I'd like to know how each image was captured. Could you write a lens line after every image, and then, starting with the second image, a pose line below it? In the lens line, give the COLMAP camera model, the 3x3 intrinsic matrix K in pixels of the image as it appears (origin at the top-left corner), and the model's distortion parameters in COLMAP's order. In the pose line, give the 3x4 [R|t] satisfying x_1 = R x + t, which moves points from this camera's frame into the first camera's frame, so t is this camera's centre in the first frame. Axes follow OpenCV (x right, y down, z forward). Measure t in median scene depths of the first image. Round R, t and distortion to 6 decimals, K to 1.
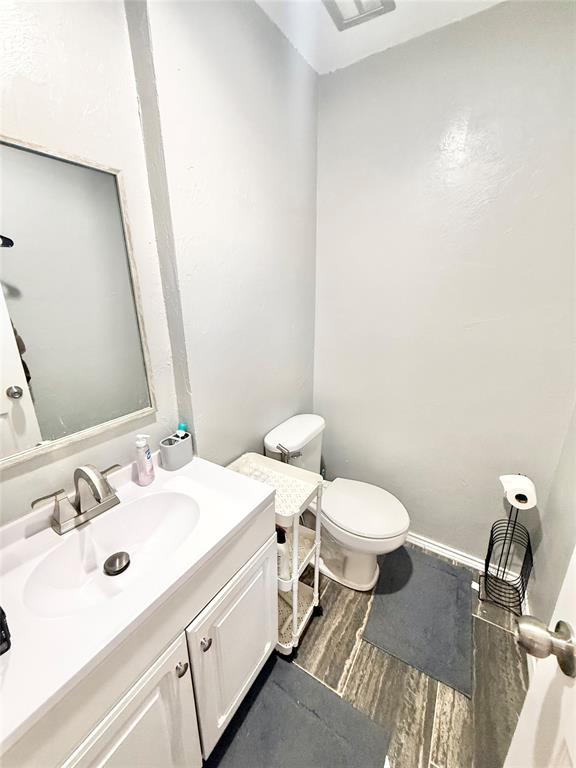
lens RADIAL K [[311.8, 0, 288.0], [0, 311.8, 384.0], [0, 0, 1]] dist [-0.000283, 0.000002]
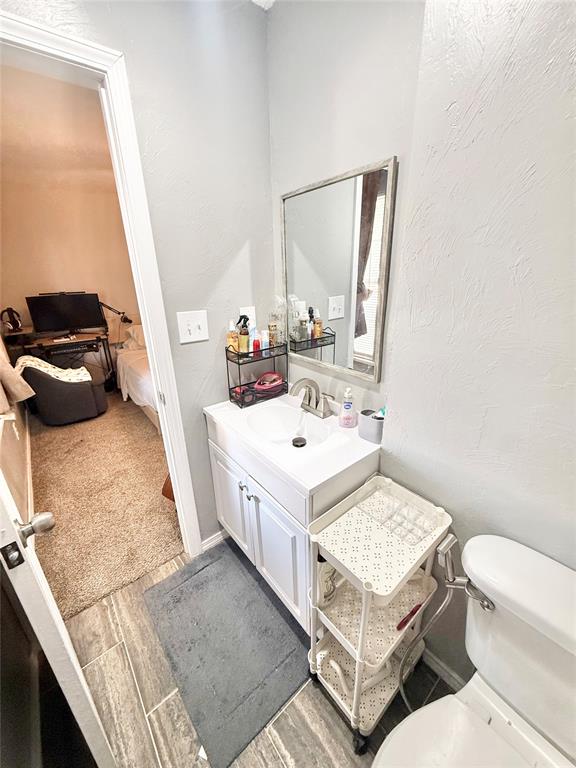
lens RADIAL K [[311.8, 0, 288.0], [0, 311.8, 384.0], [0, 0, 1]] dist [-0.000283, 0.000002]
pose [[-0.325752, 0.350196, -0.878208, 0.516924], [-0.253157, 0.862647, 0.437894, -0.250864], [0.910932, 0.364969, -0.192354, 0.748220]]
